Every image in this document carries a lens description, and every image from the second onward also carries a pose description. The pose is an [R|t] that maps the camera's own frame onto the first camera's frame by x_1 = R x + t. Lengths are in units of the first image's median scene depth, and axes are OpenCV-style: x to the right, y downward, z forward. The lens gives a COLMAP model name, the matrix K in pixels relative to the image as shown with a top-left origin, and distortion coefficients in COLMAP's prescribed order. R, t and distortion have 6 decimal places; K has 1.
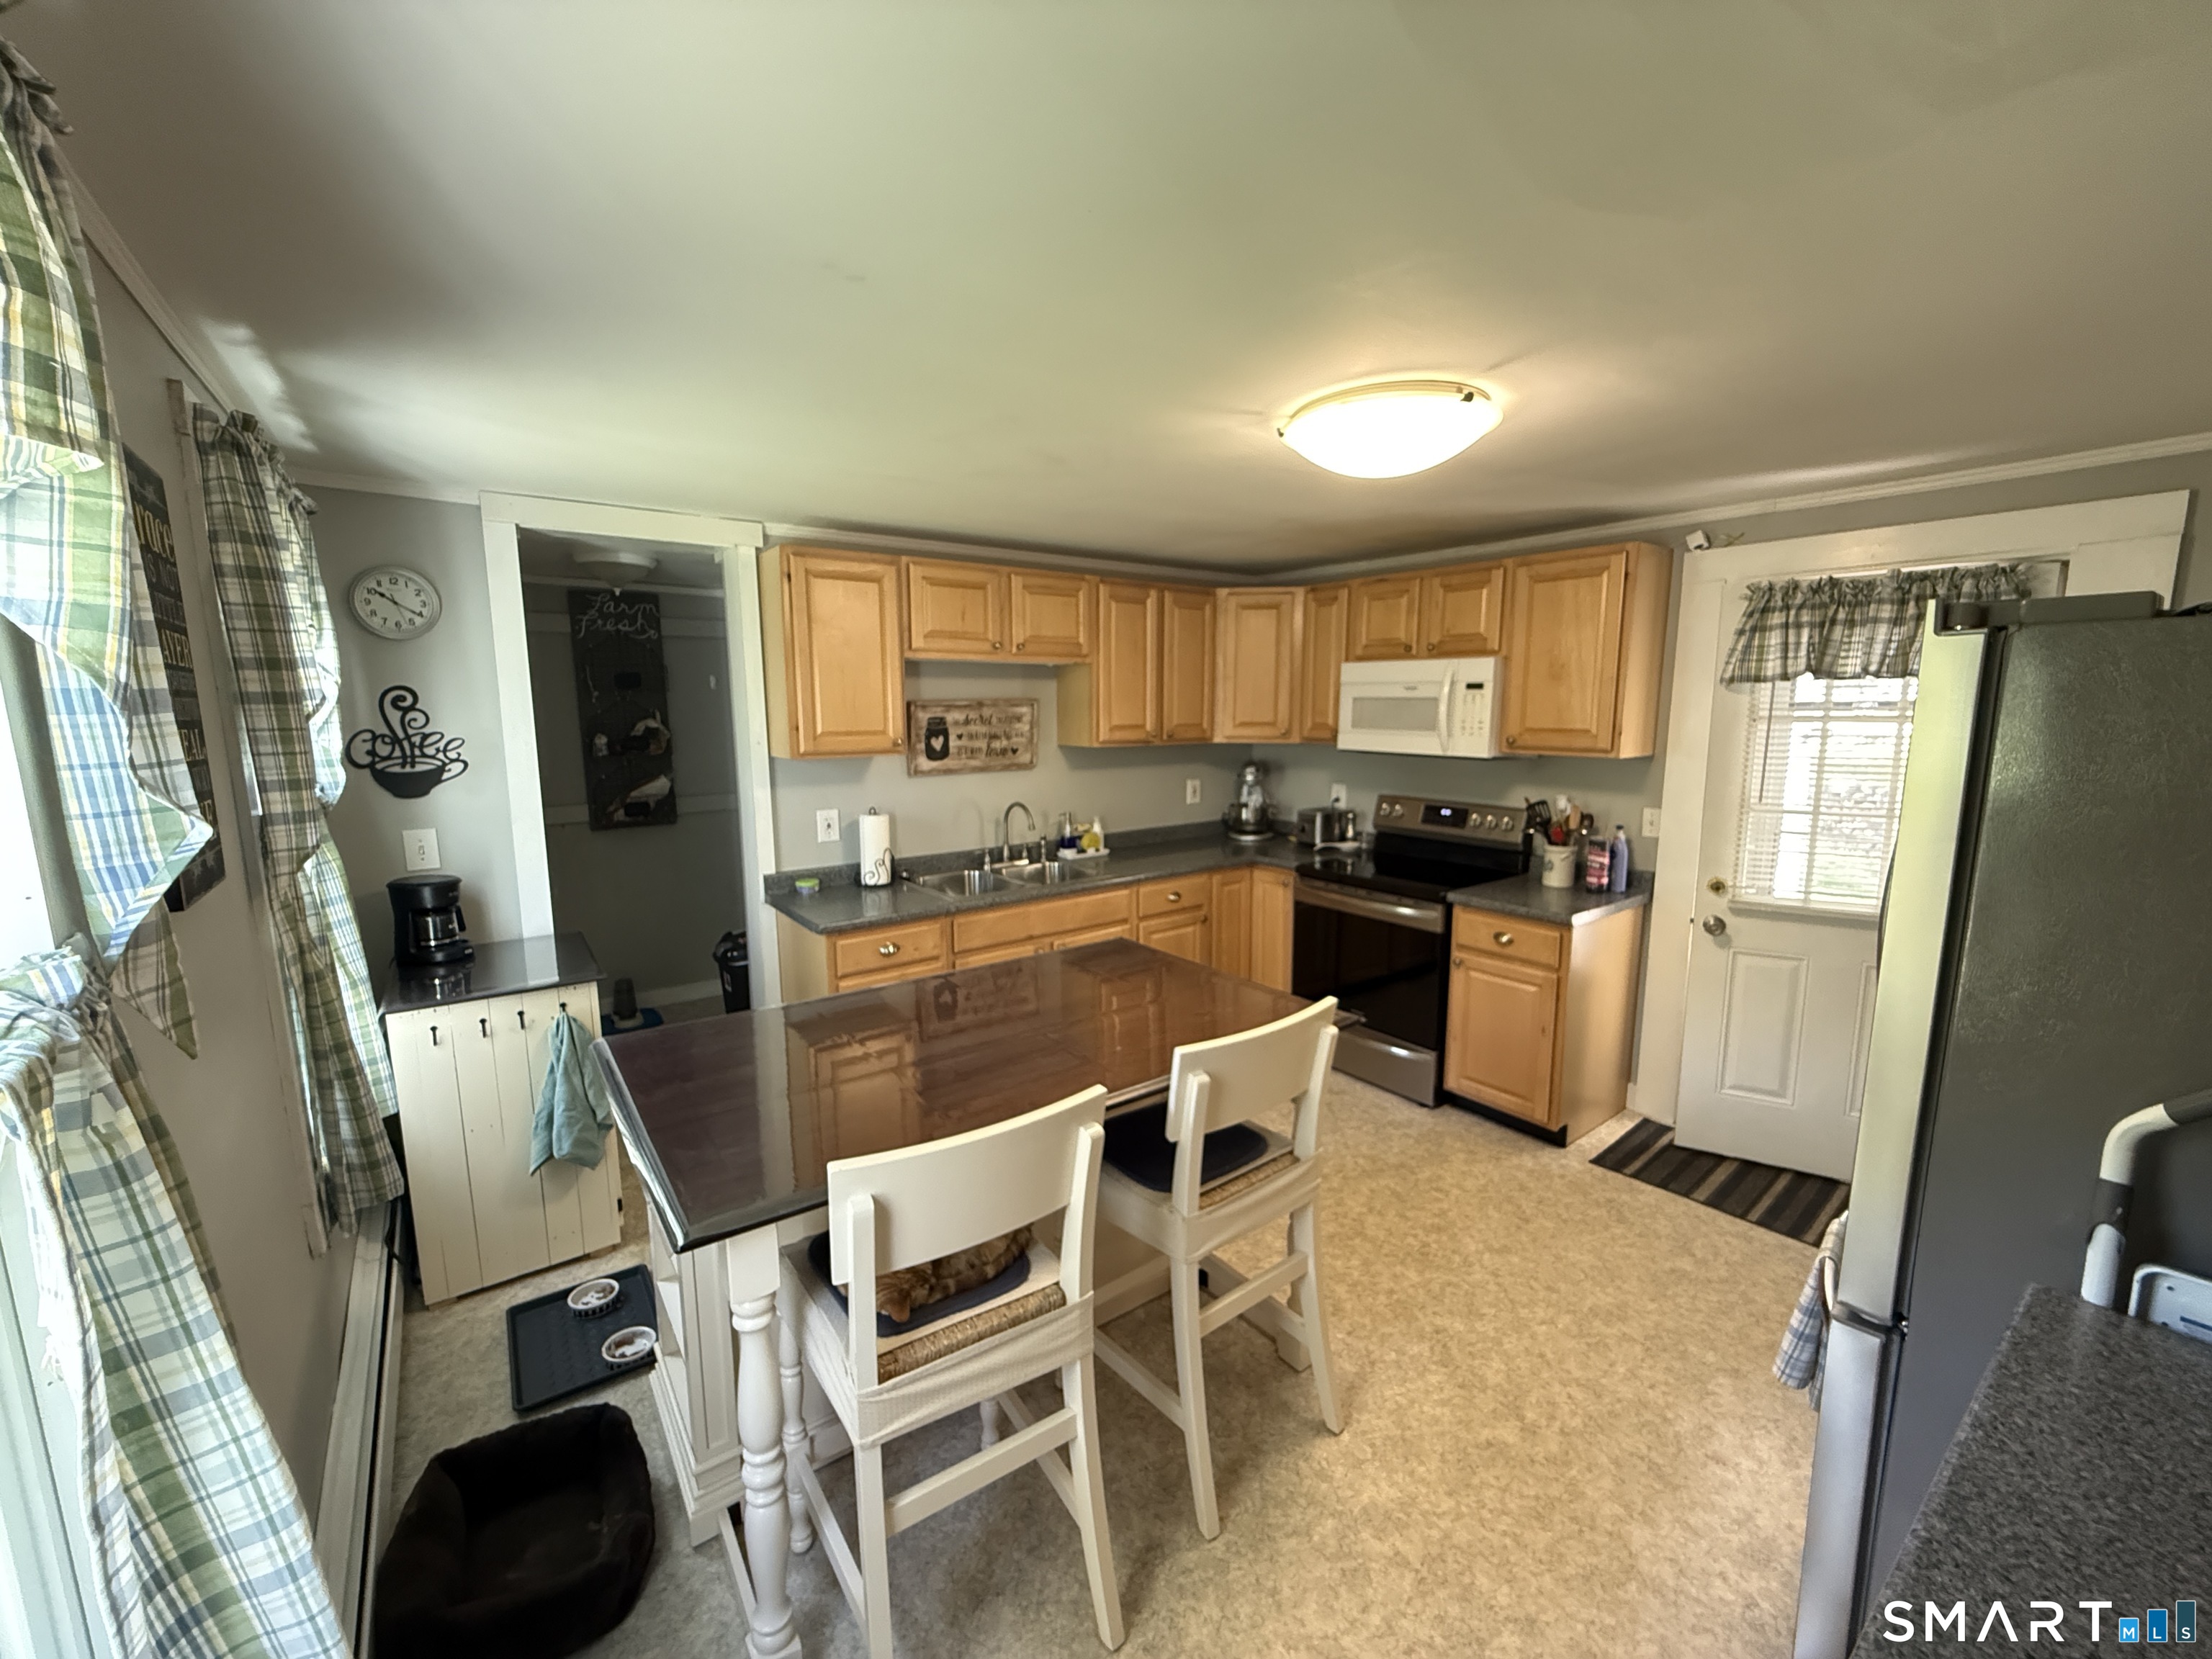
lens RADIAL K [[885.4, 0, 1107.1], [0, 885.4, 832.3], [0, 0, 1]] dist [-0.001871, 0.000596]
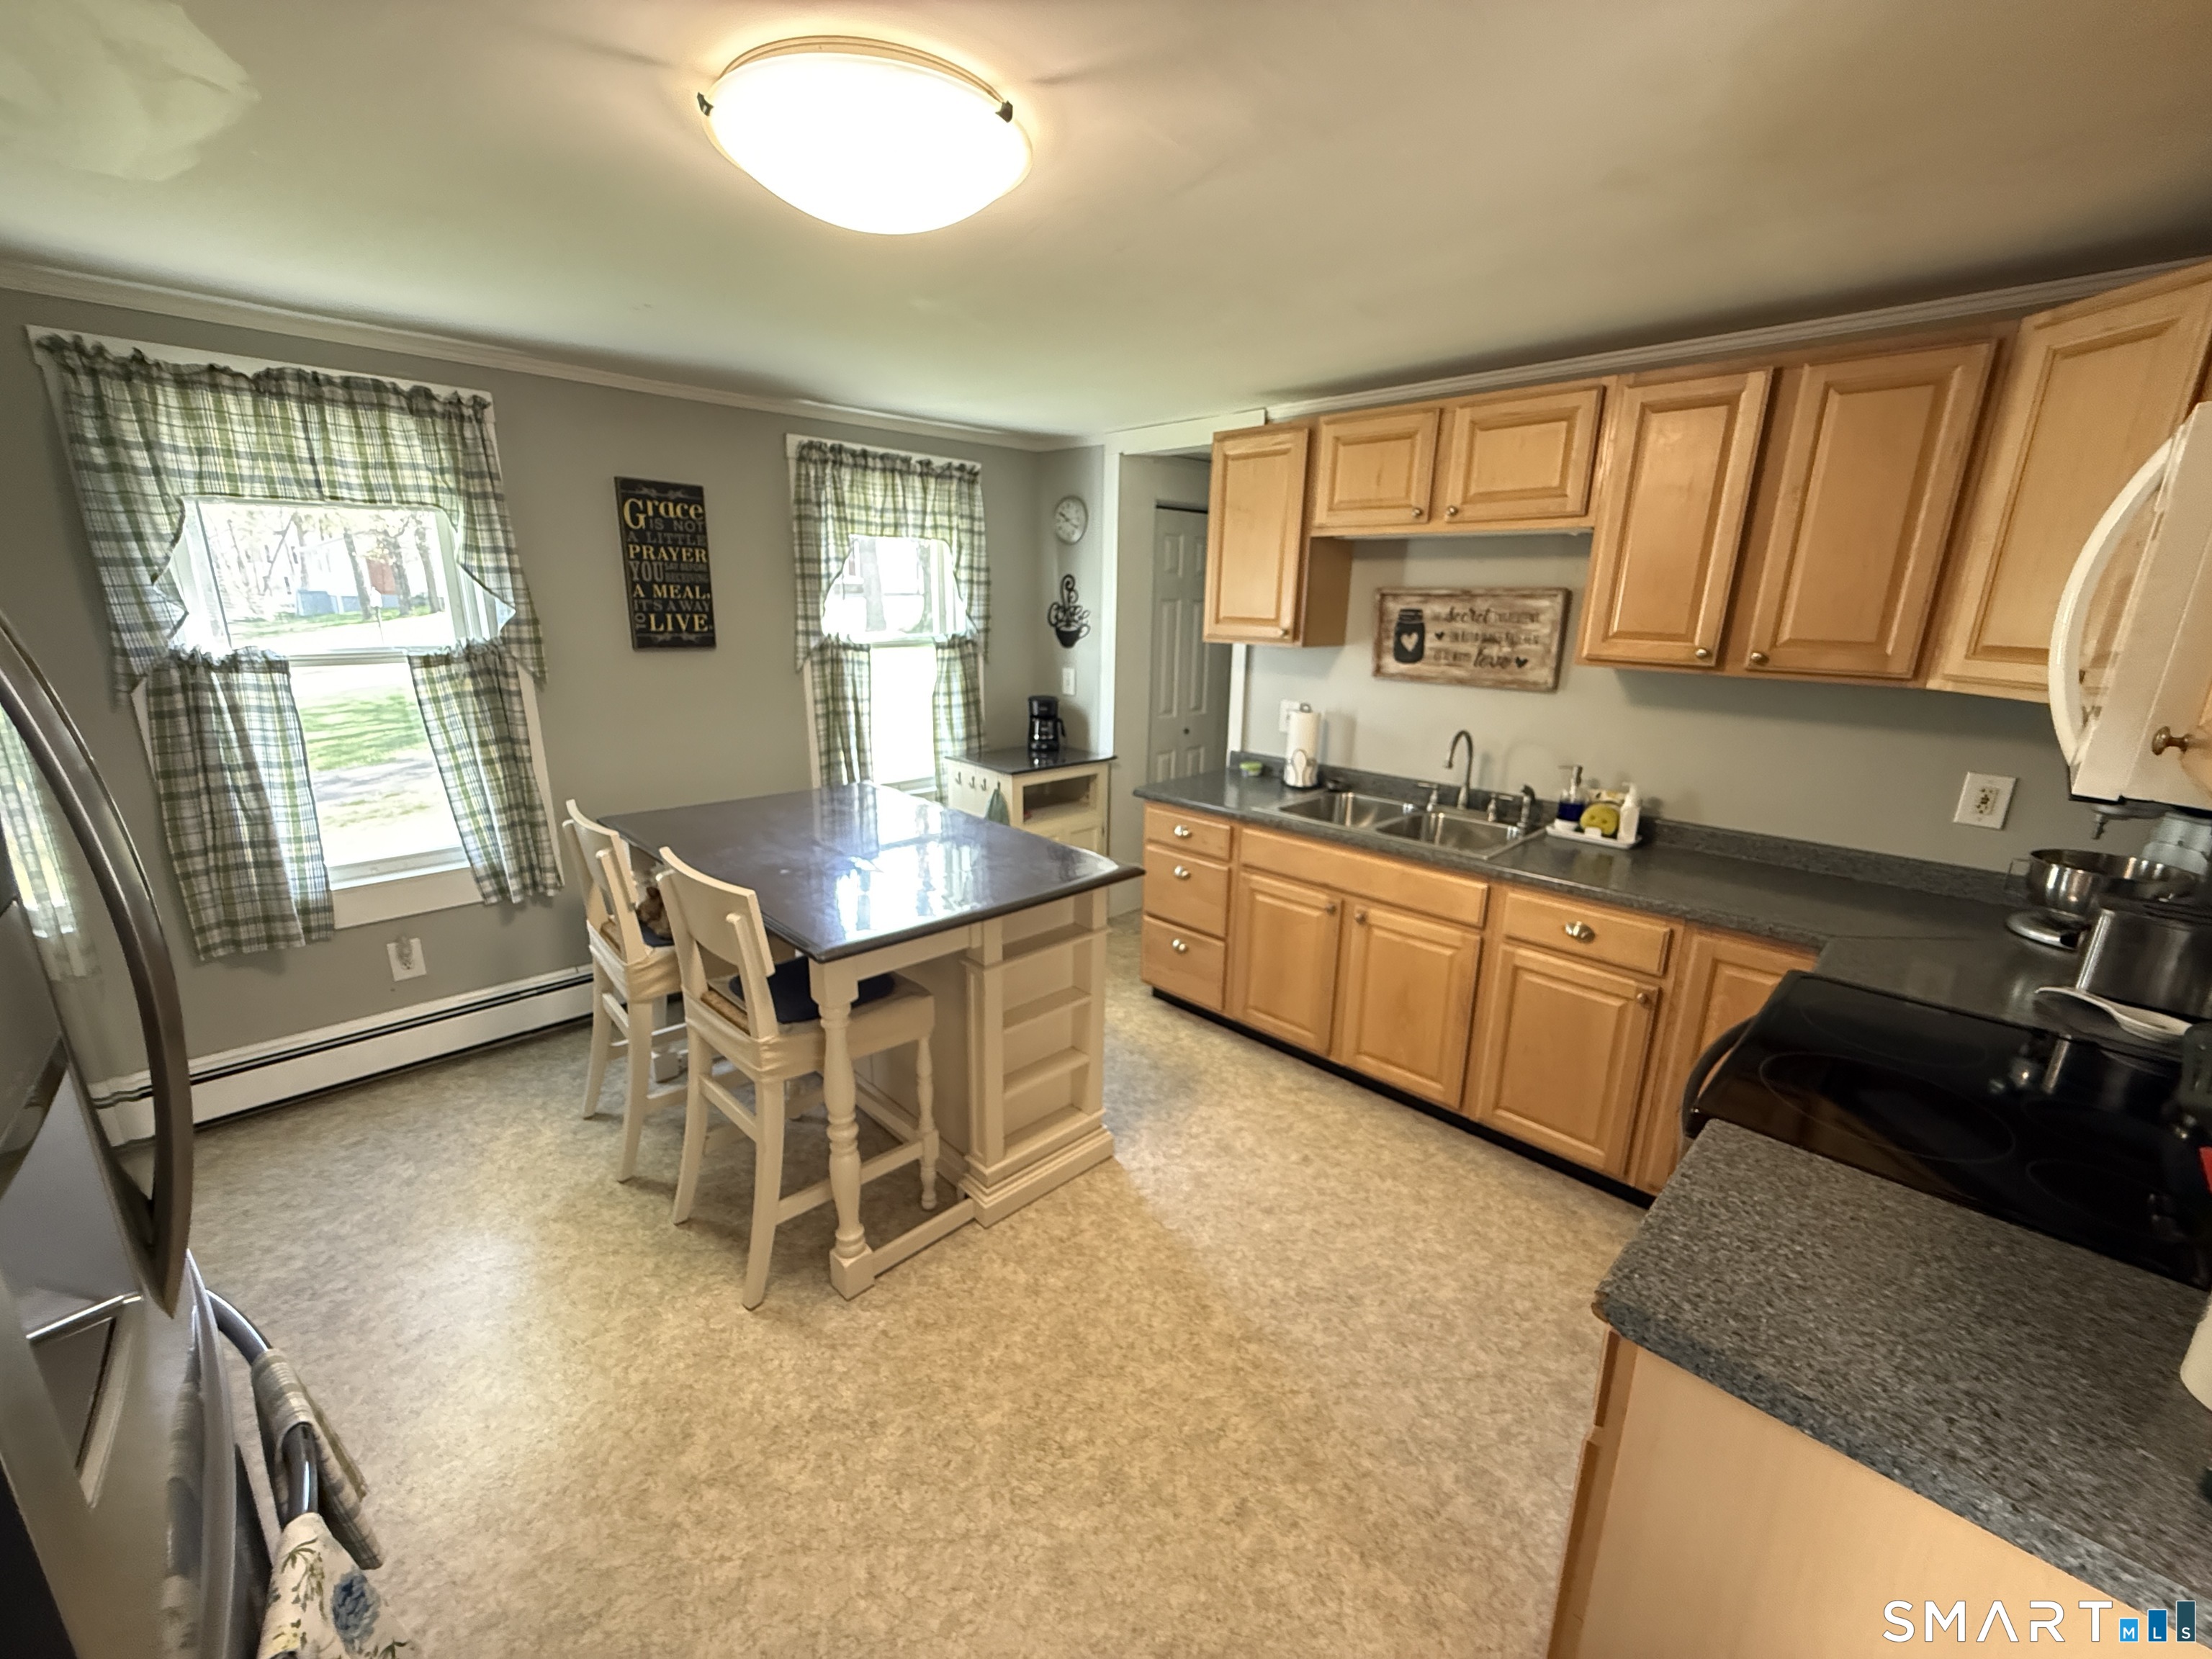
lens RADIAL K [[885.4, 0, 1100.7], [0, 885.4, 834.2], [0, 0, 1]] dist [-0.001871, 0.000596]
pose [[0.134561, 0.266303, -0.954451, 0.601973], [-0.161352, 0.956244, 0.244055, -0.084780], [0.977680, 0.121162, 0.171642, 0.606341]]
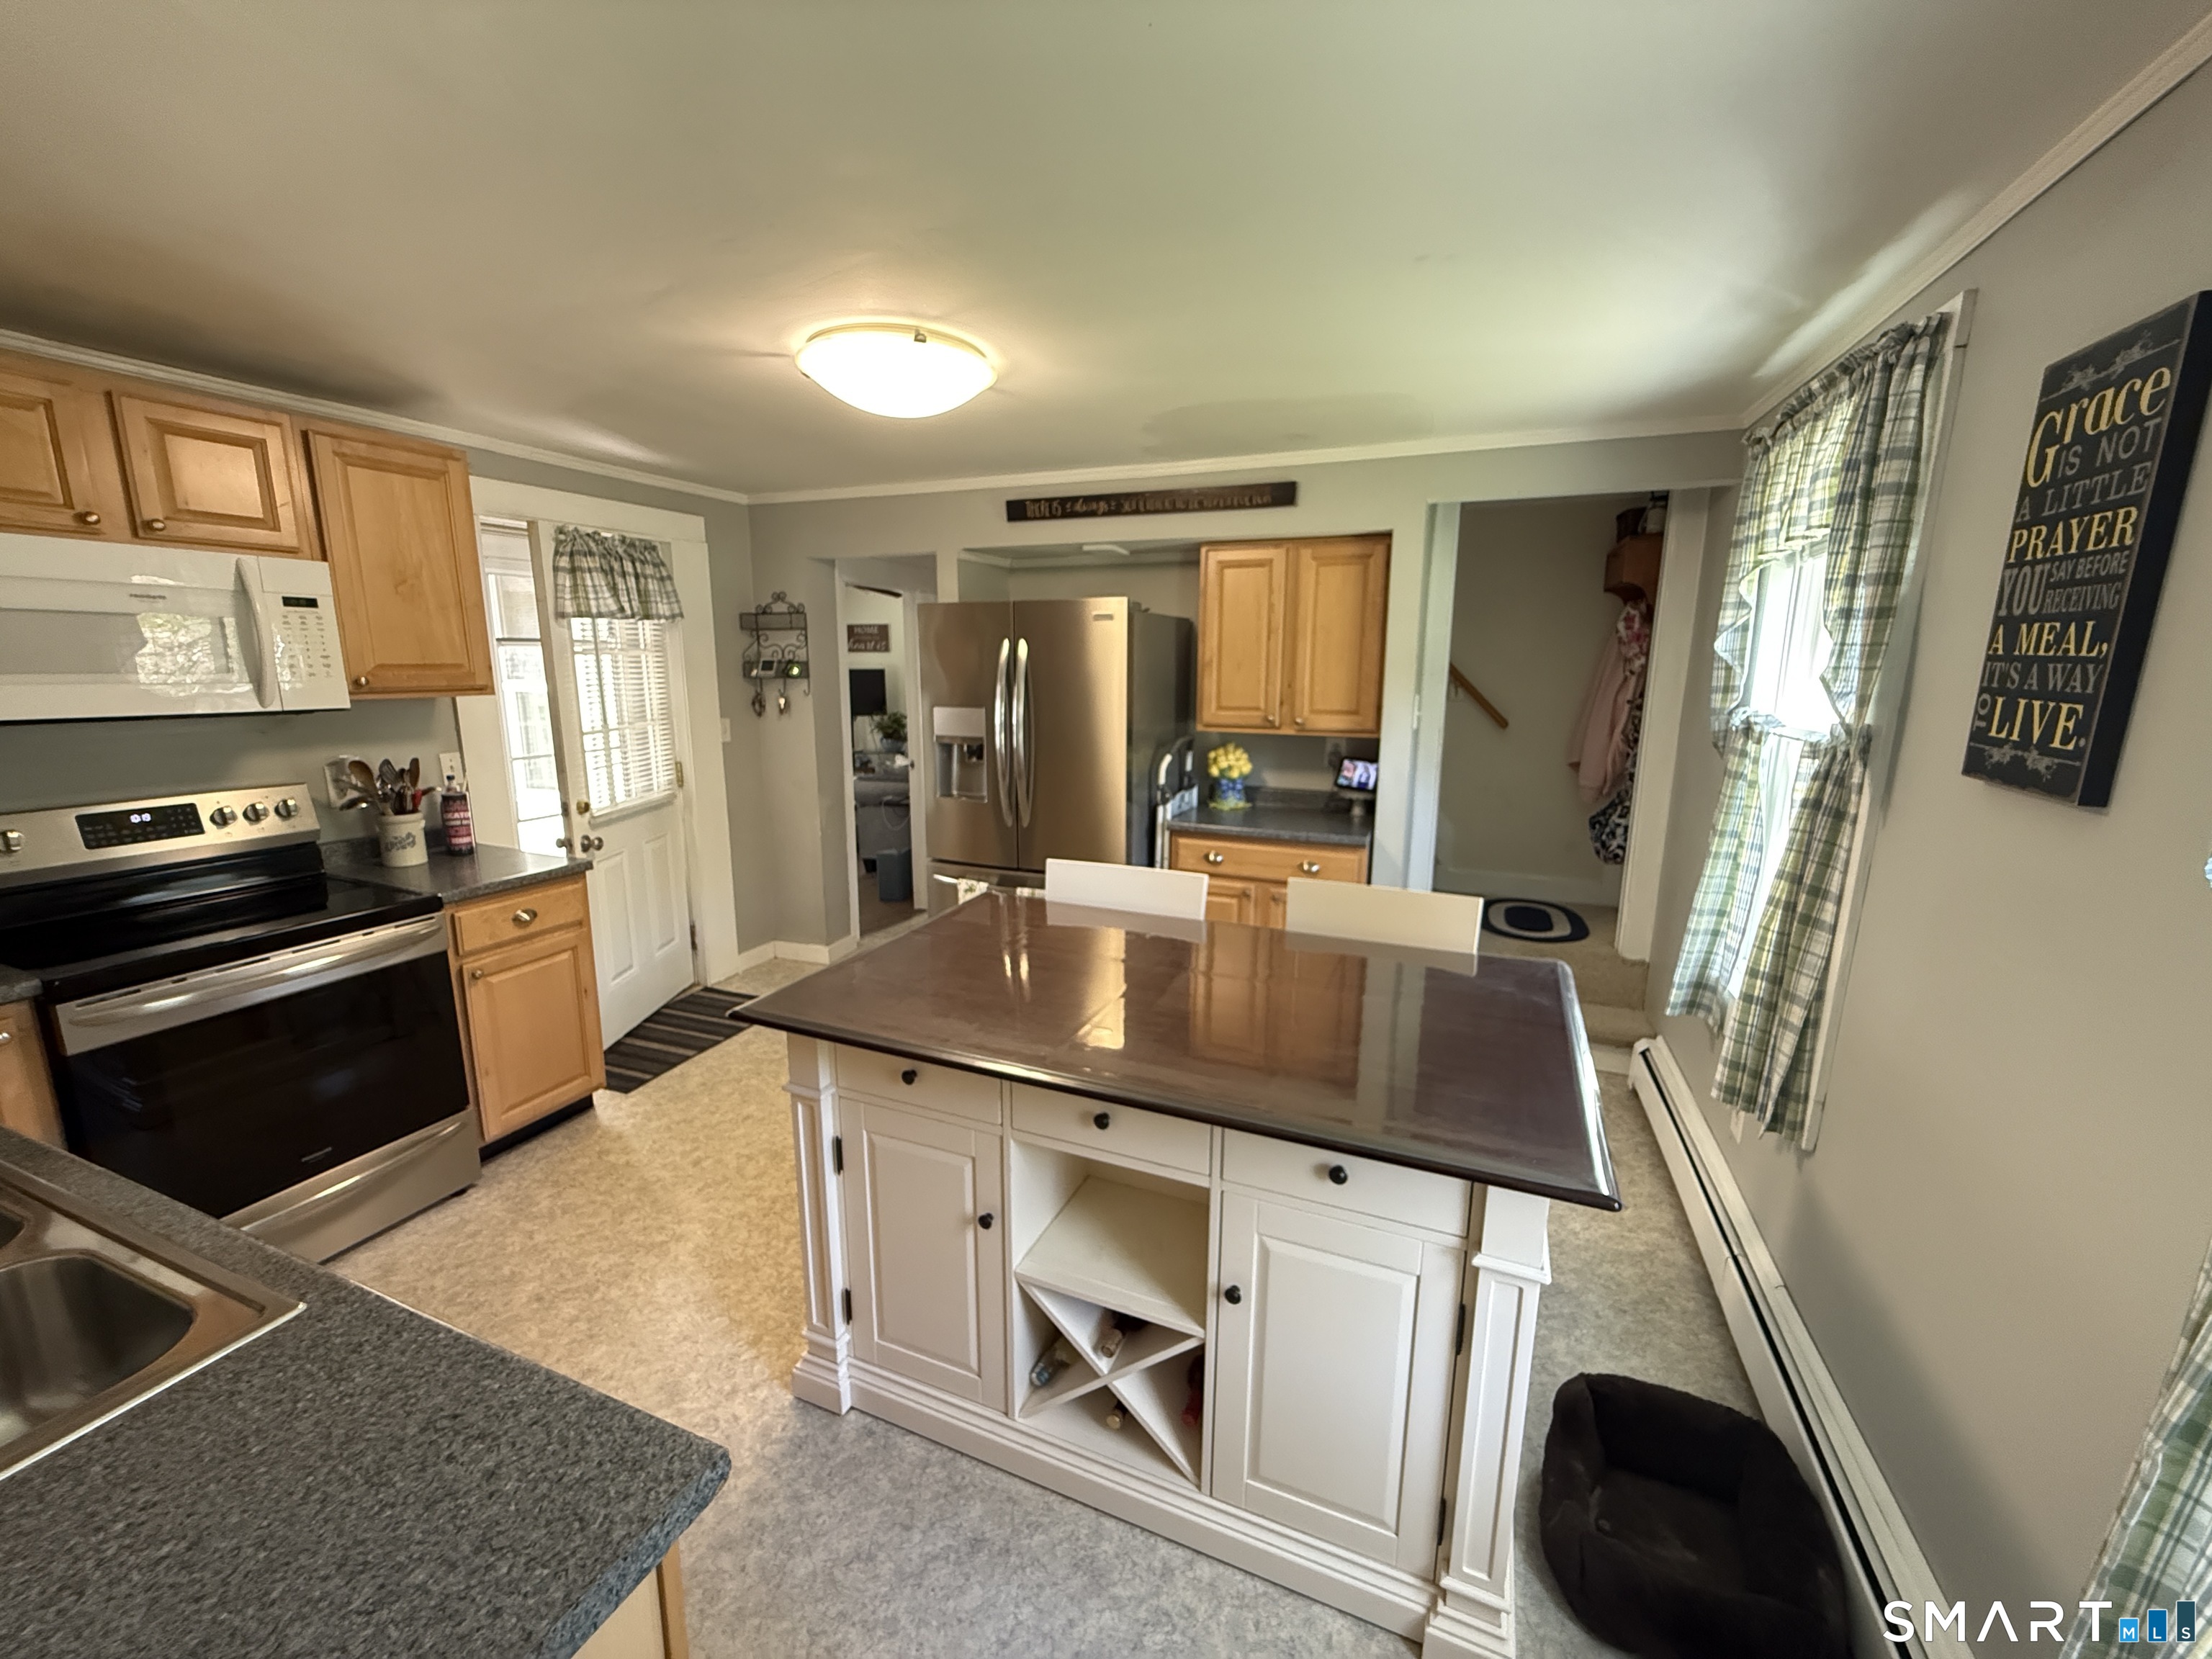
lens RADIAL K [[885.4, 0, 1101.2], [0, 885.4, 827.9], [0, 0, 1]] dist [-0.001871, 0.000596]
pose [[-0.500349, -0.161786, 0.850574, -0.444439], [0.122588, 0.959253, 0.254569, -0.090718], [-0.857102, 0.231644, -0.460128, 0.770066]]
